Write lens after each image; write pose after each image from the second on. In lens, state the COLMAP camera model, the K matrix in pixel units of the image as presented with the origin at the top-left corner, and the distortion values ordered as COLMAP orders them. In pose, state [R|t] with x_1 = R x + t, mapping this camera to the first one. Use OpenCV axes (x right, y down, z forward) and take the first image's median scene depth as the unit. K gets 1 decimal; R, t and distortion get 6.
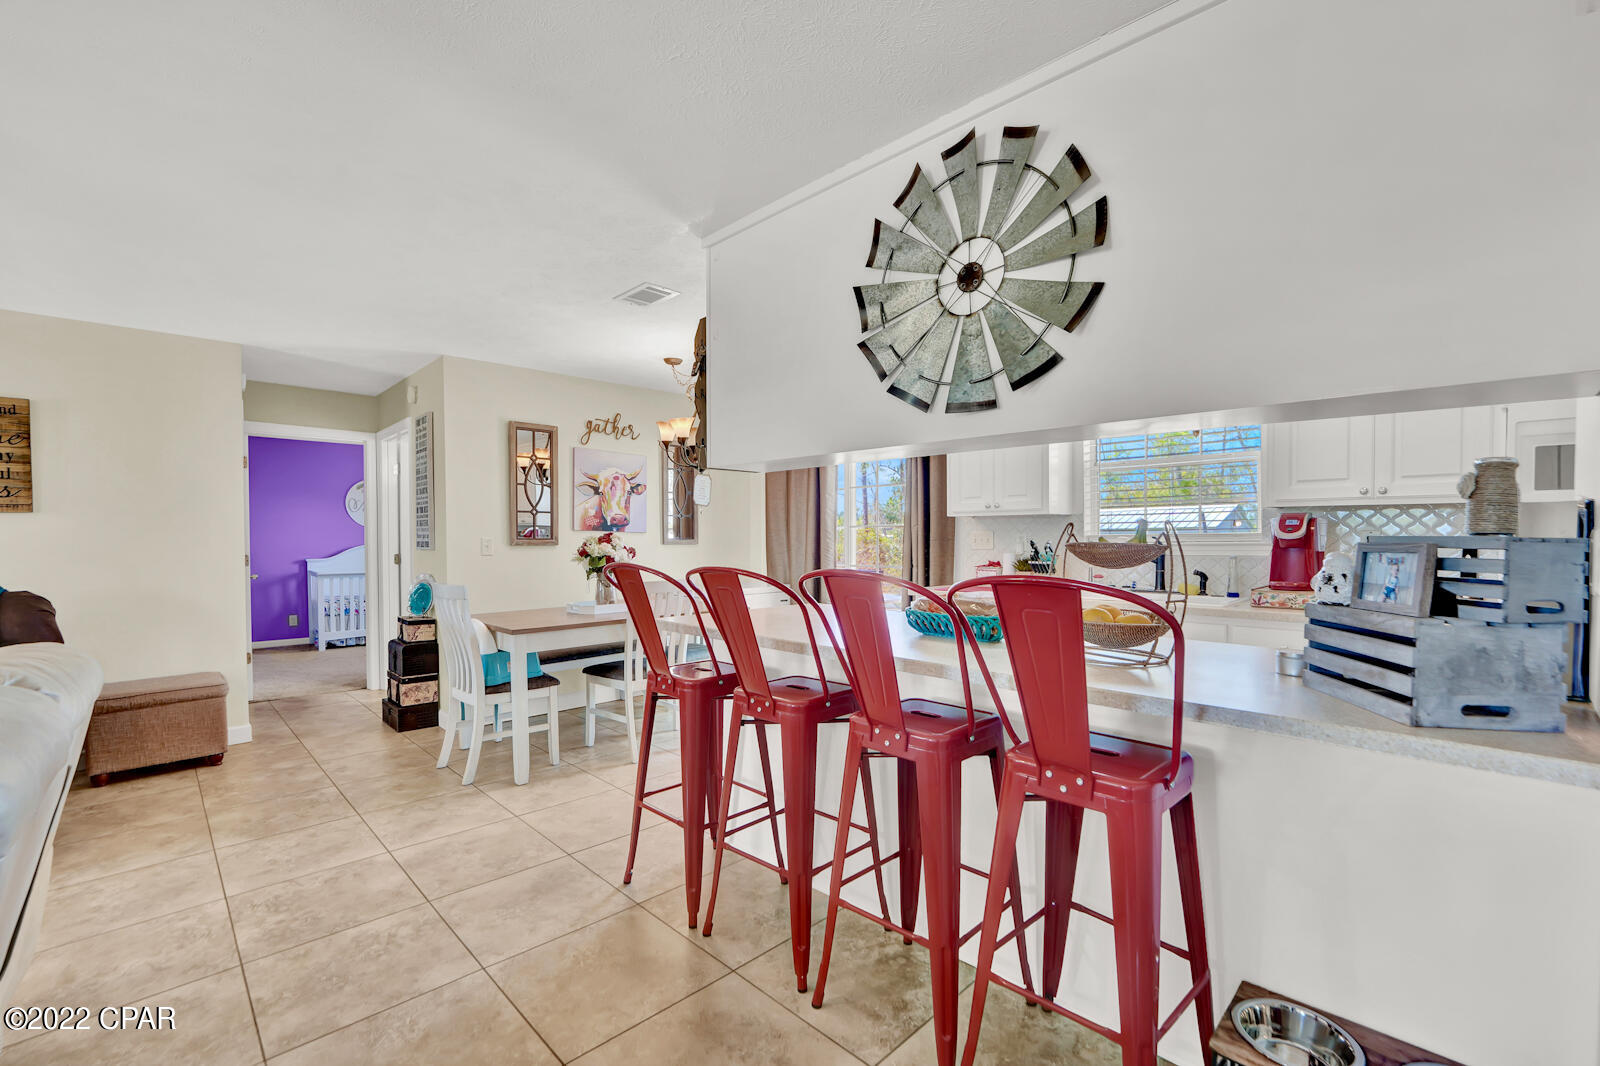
lens RADIAL K [[668.1, 0, 805.0], [0, 668.1, 558.6], [0, 0, 1]] dist [-0.027158, 0.004386]
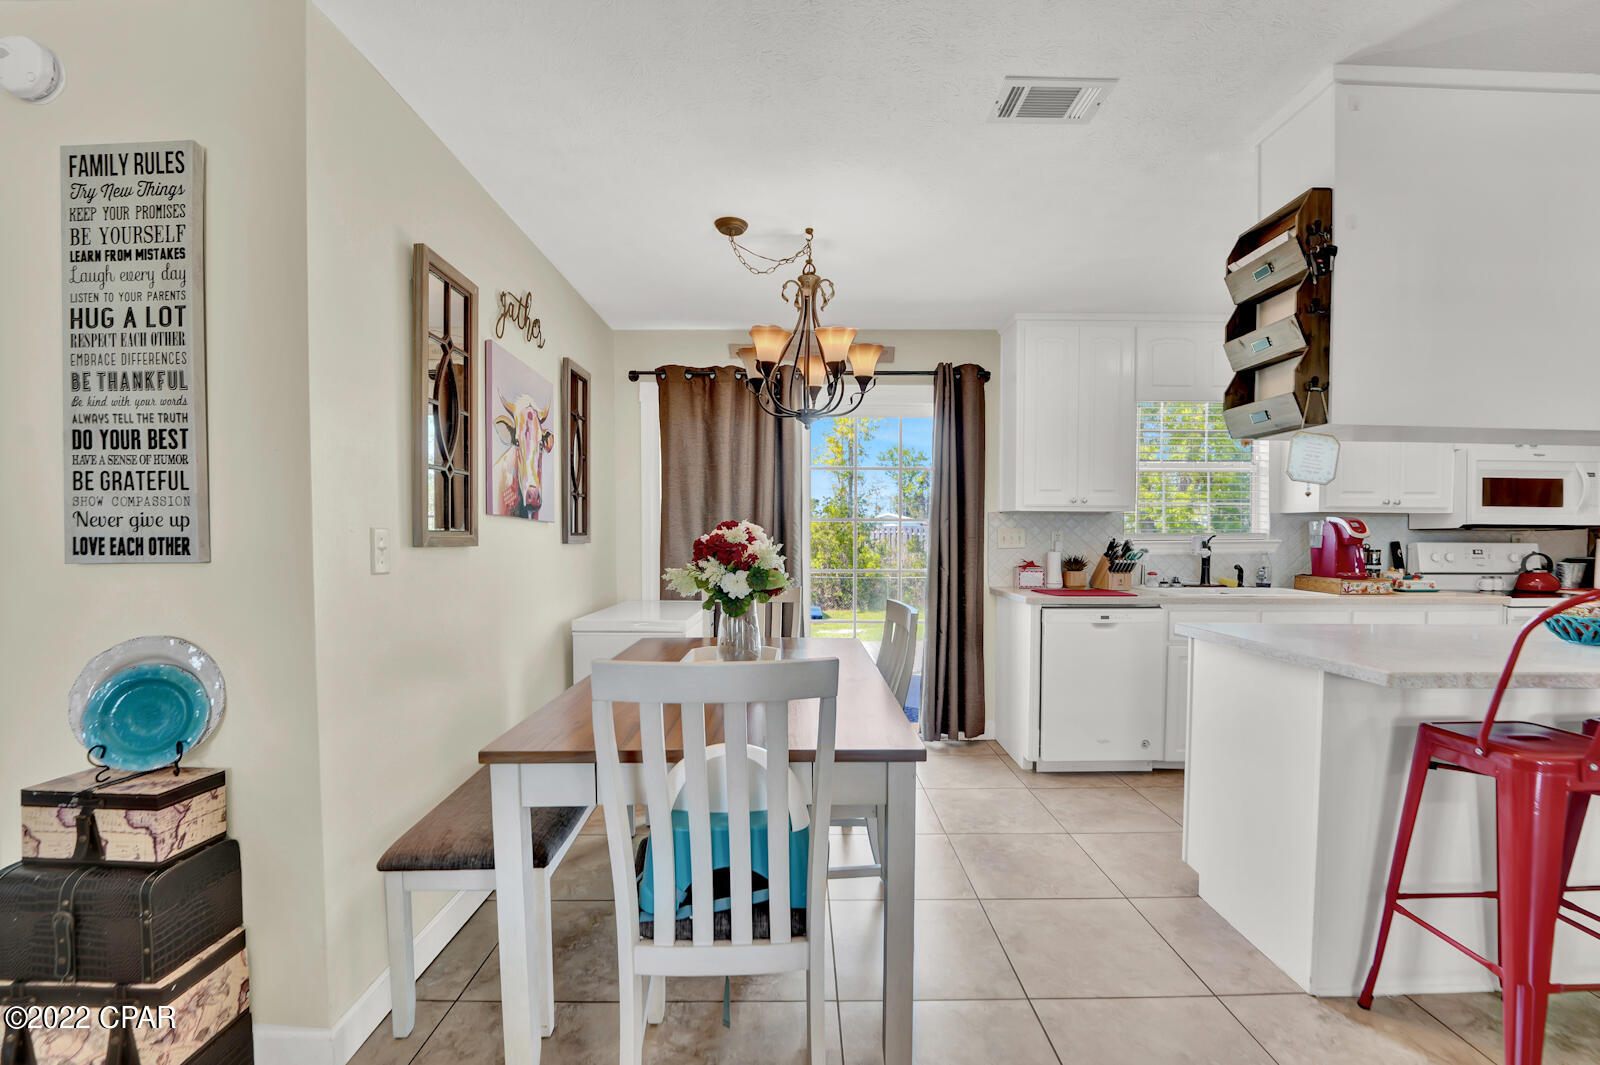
lens RADIAL K [[702.2, 0, 790.4], [0, 702.2, 557.9], [0, 0, 1]] dist [-0.020210, -0.001817]
pose [[0.708256, -0.019594, 0.705684, -0.778351], [0.018583, 0.999786, 0.009110, -0.019337], [-0.705711, 0.006662, 0.708468, 0.710083]]
